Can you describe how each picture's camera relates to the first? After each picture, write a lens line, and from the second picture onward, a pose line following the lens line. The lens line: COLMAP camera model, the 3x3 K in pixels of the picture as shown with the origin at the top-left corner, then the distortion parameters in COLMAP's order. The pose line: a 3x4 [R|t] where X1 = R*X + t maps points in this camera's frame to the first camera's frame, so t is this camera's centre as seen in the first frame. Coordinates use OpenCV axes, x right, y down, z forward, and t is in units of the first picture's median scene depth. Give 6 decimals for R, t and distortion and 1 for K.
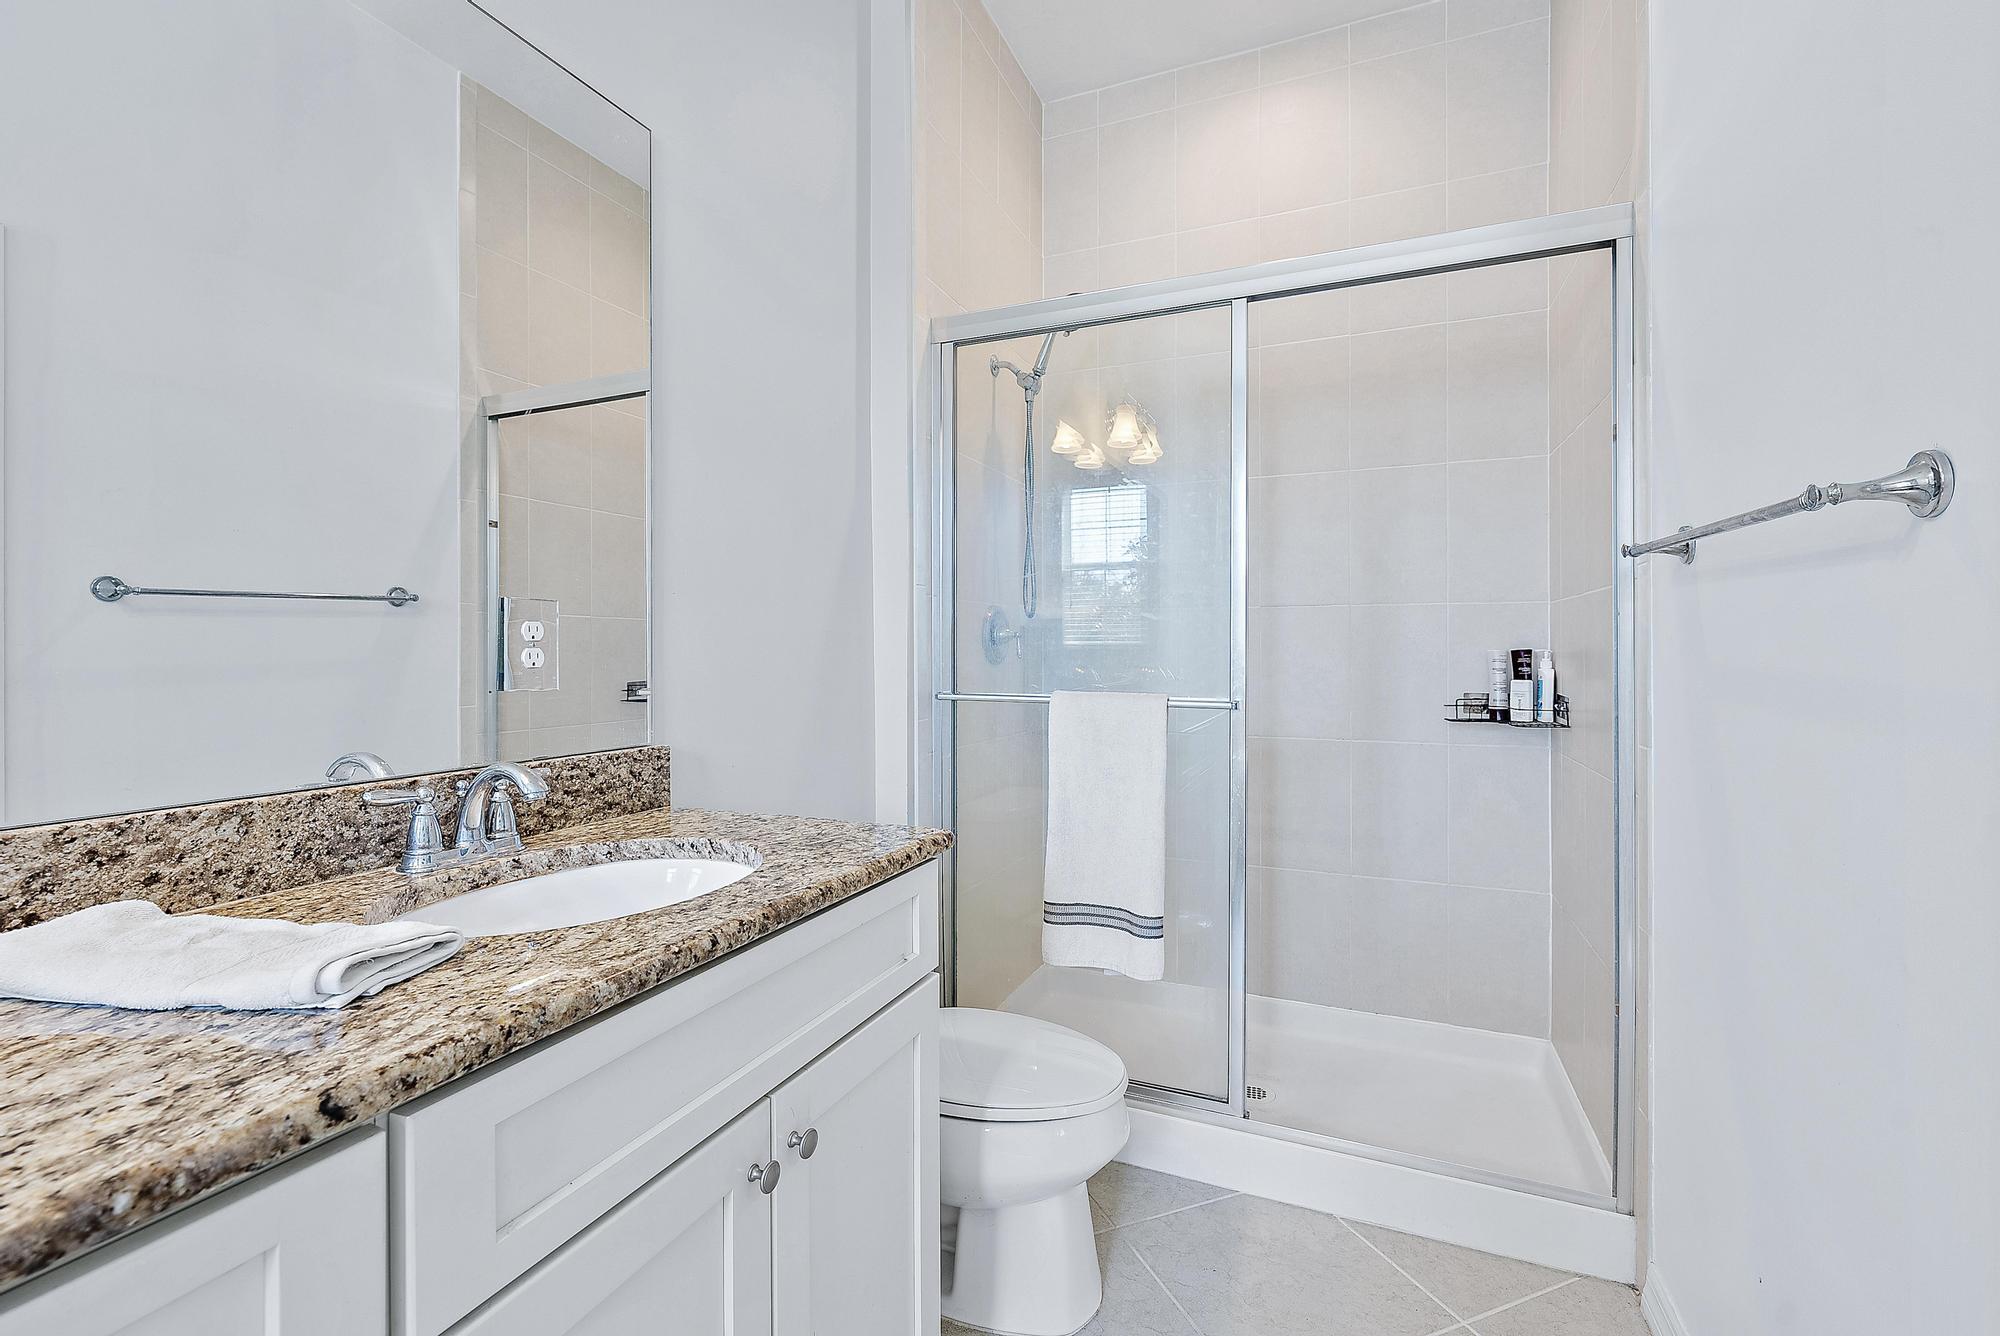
lens RADIAL K [[870.9, 0, 997.3], [0, 870.9, 655.2], [0, 0, 1]] dist [0.001298, 0.000096]
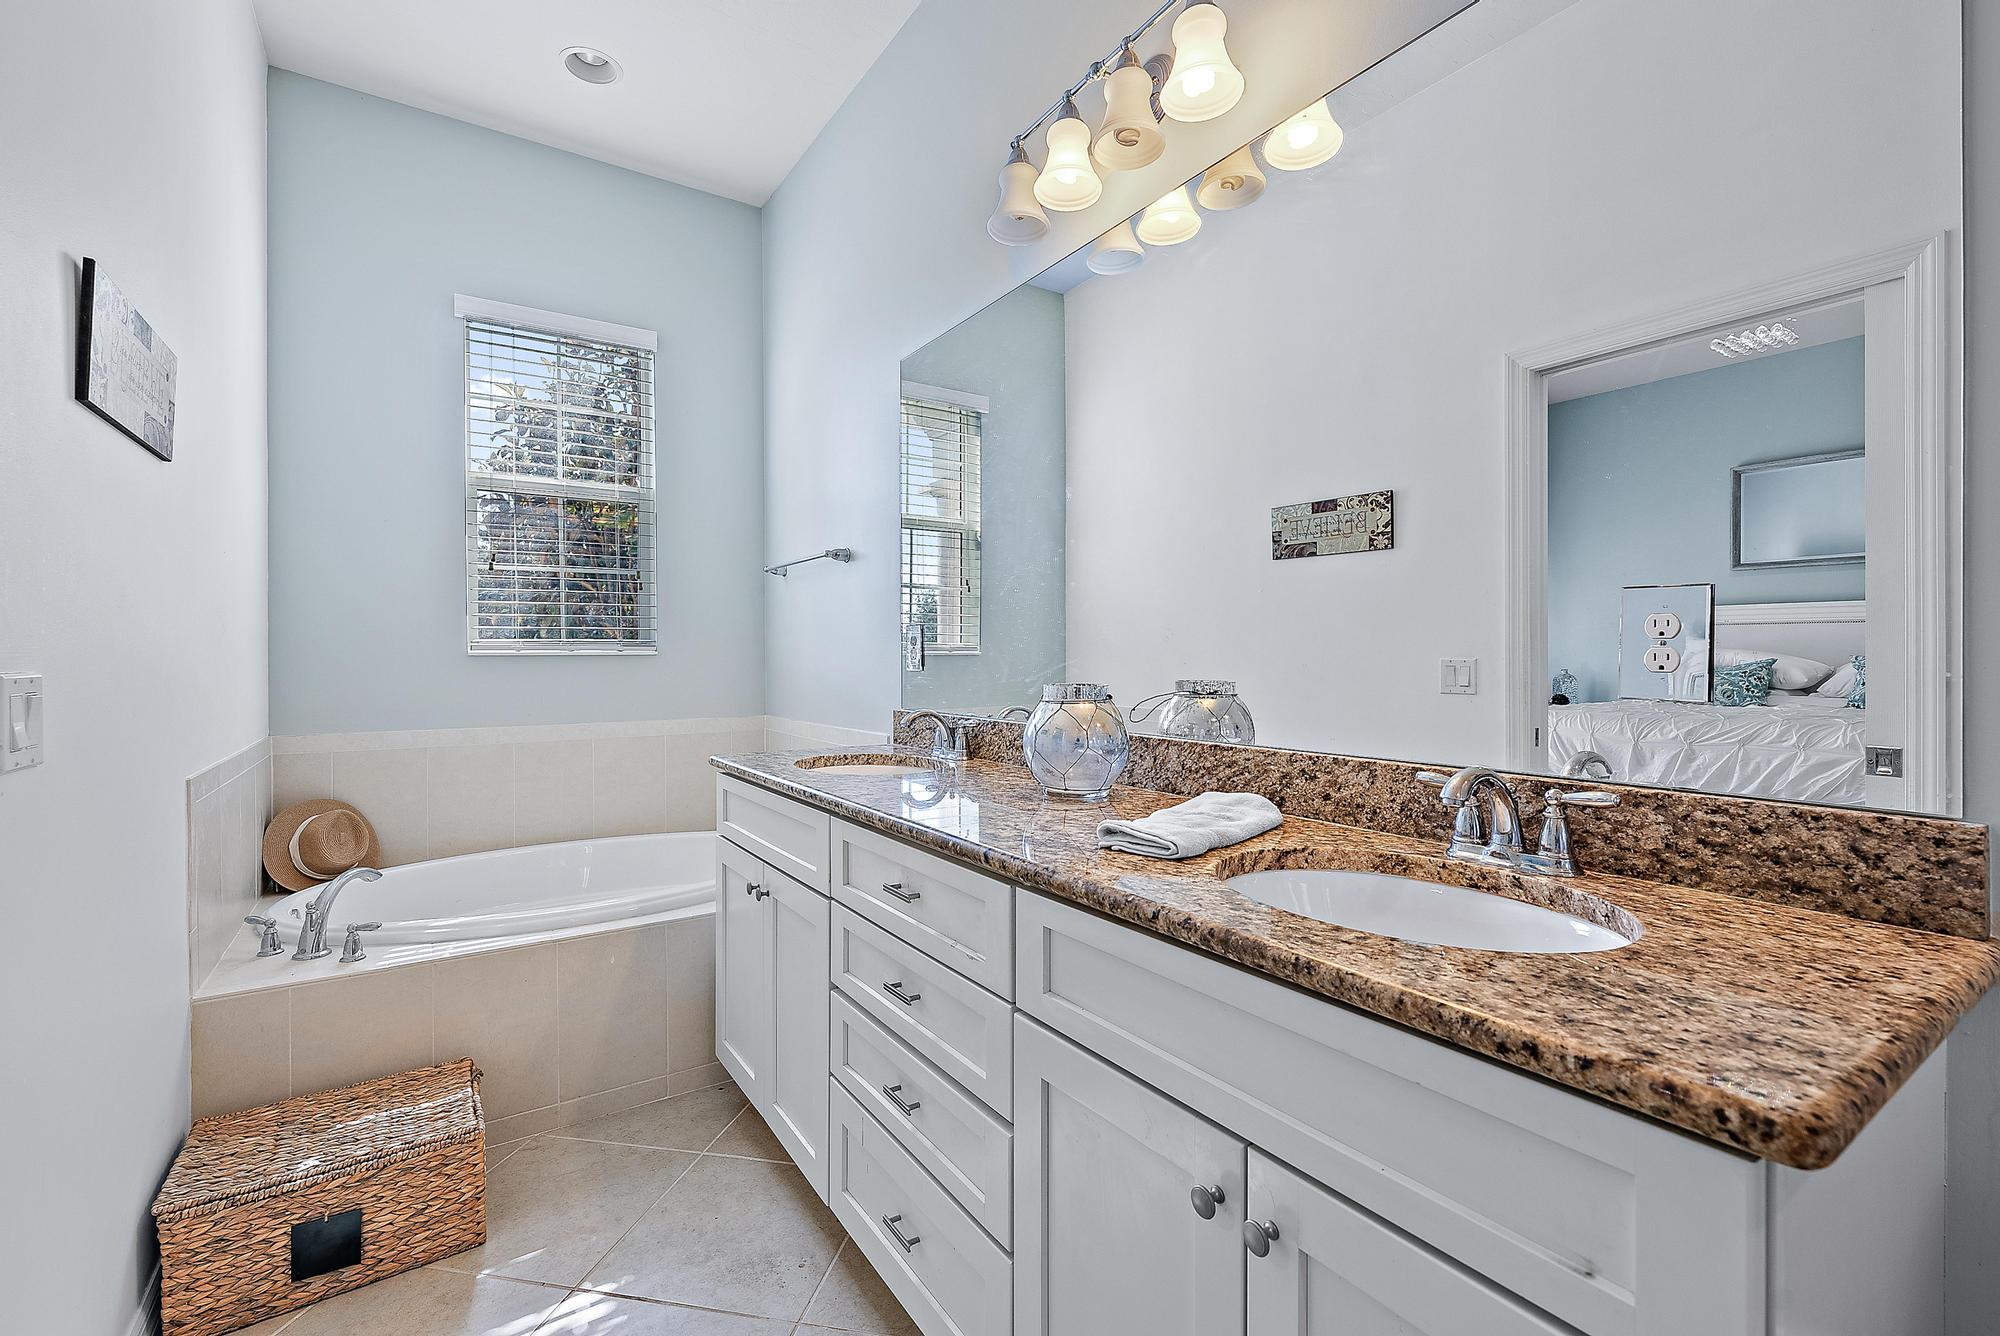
lens RADIAL K [[870.9, 0, 997.3], [0, 870.9, 655.2], [0, 0, 1]] dist [0.001298, 0.000096]
pose [[-0.541309, 0.006866, -0.840795, 0.598312], [0.003405, 0.999976, 0.005974, -0.010000], [0.840817, 0.000370, -0.541320, 1.189373]]
